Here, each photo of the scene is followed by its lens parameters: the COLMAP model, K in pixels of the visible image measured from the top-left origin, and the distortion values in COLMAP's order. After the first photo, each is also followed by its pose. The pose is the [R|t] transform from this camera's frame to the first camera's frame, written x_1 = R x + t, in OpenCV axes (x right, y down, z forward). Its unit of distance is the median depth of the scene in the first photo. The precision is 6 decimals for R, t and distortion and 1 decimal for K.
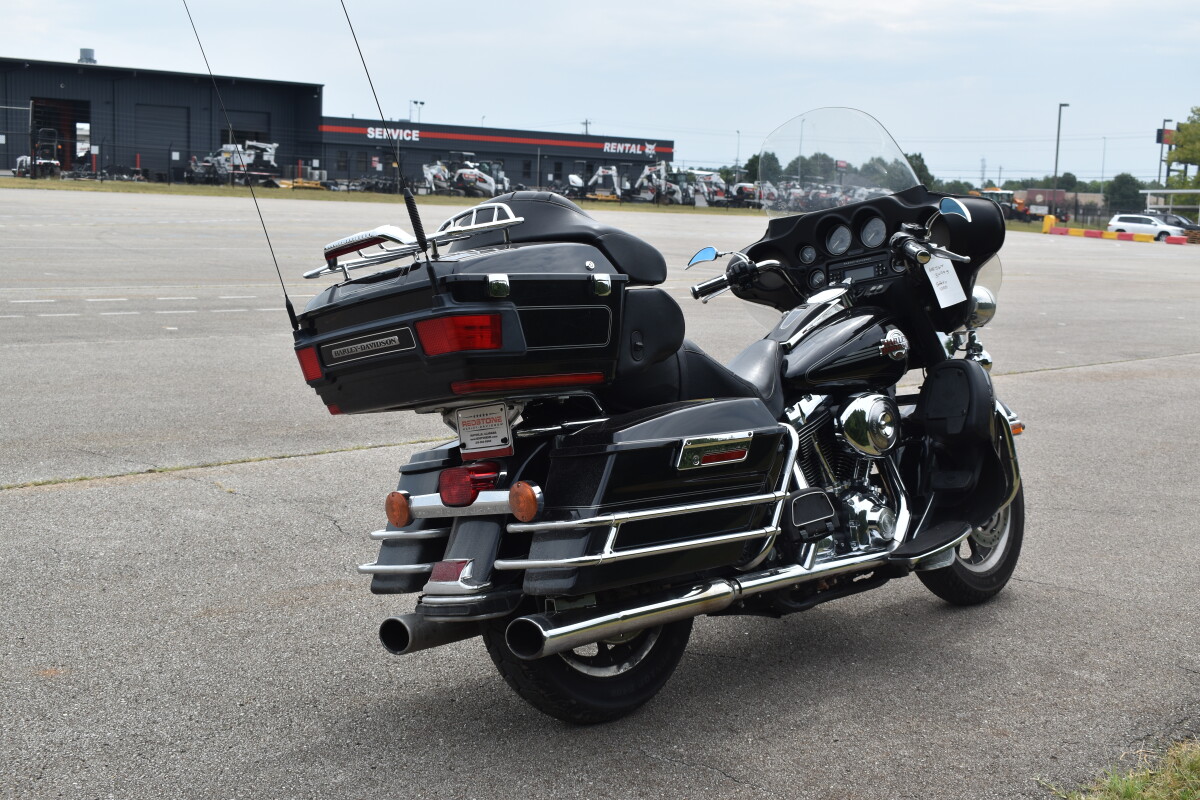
lens RADIAL K [[1447.7, 0, 600.0], [0, 1447.7, 400.0], [0, 0, 1]] dist [-0.018978, -0.009960]
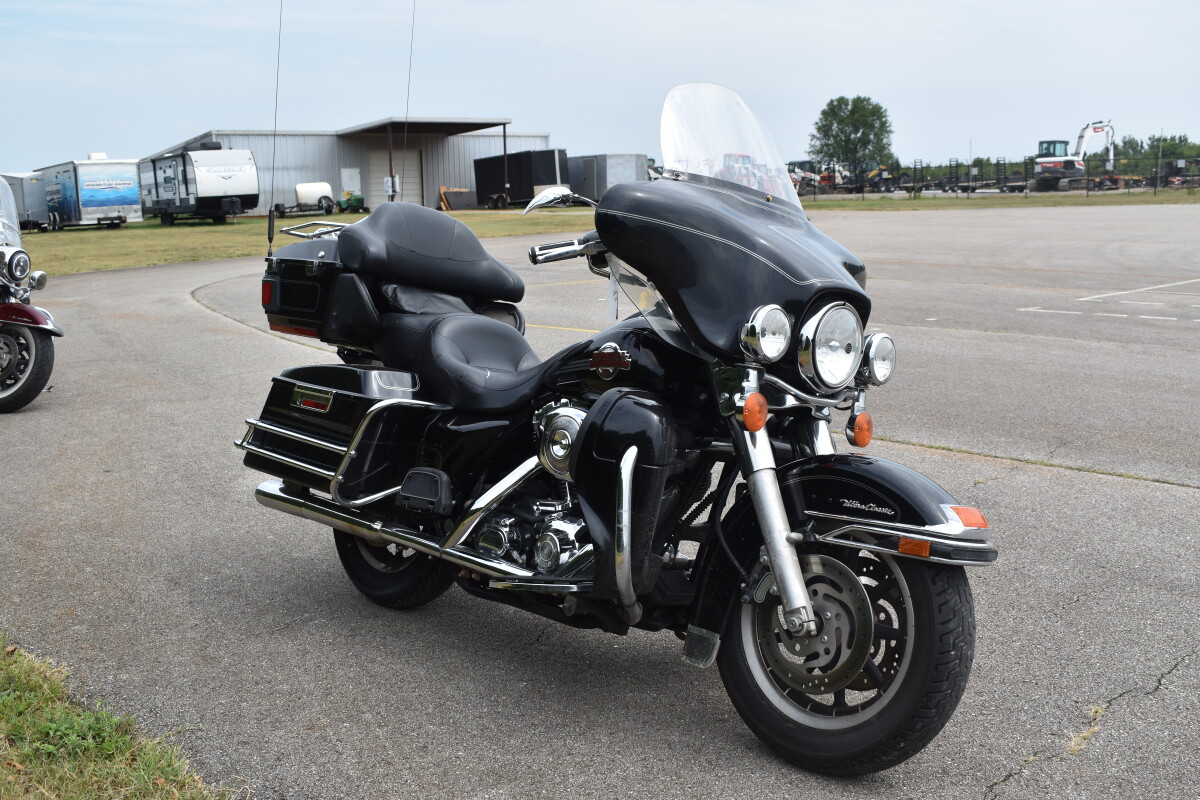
lens RADIAL K [[1297.6, 0, 600.0], [0, 1297.6, 400.0], [0, 0, 1]] dist [-0.018496, -0.015818]
pose [[-0.000368, 0.118699, -0.992930, 0.610970], [-0.125011, 0.985136, 0.117814, -0.065930], [0.992155, 0.124171, 0.014476, 0.613996]]
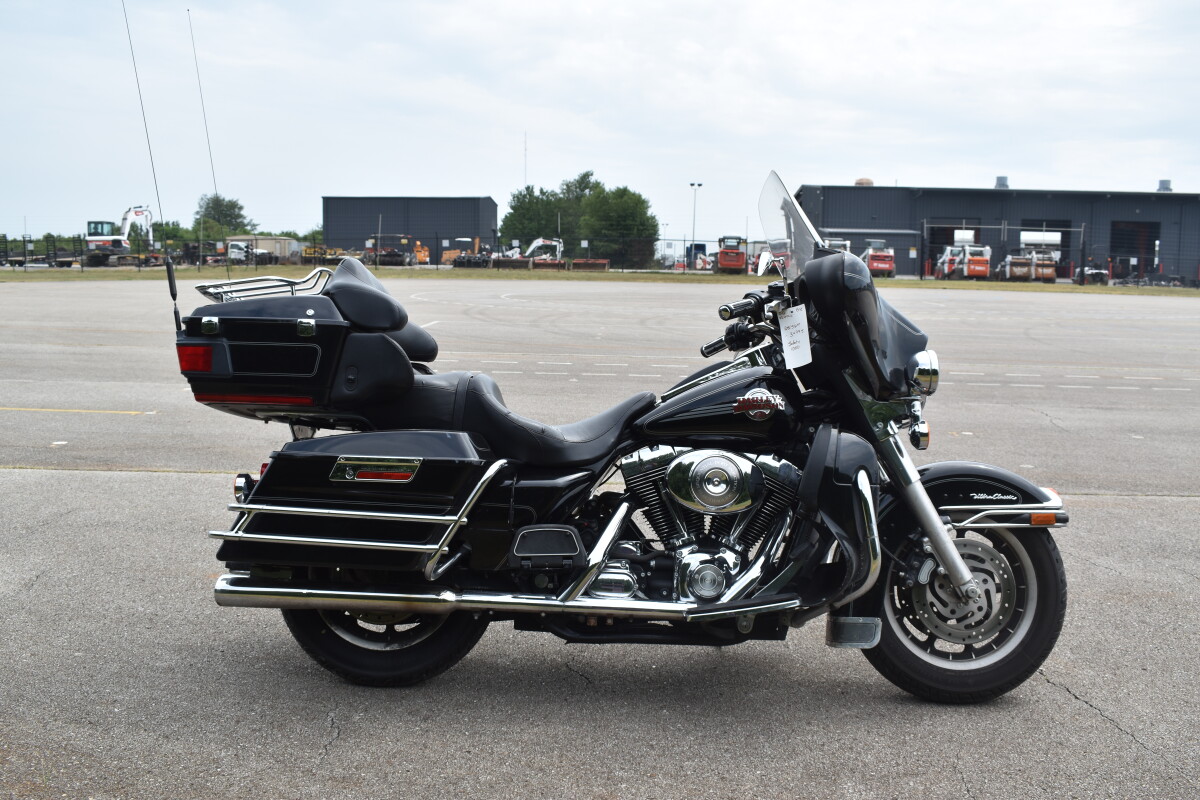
lens RADIAL K [[1167.8, 0, 600.0], [0, 1167.8, 400.0], [0, 0, 1]] dist [-0.098590, -0.002999]
pose [[0.696378, 0.053262, -0.715696, 0.437867], [-0.091638, 0.995678, -0.015066, -0.011901], [0.711800, 0.076077, 0.698250, 0.229008]]
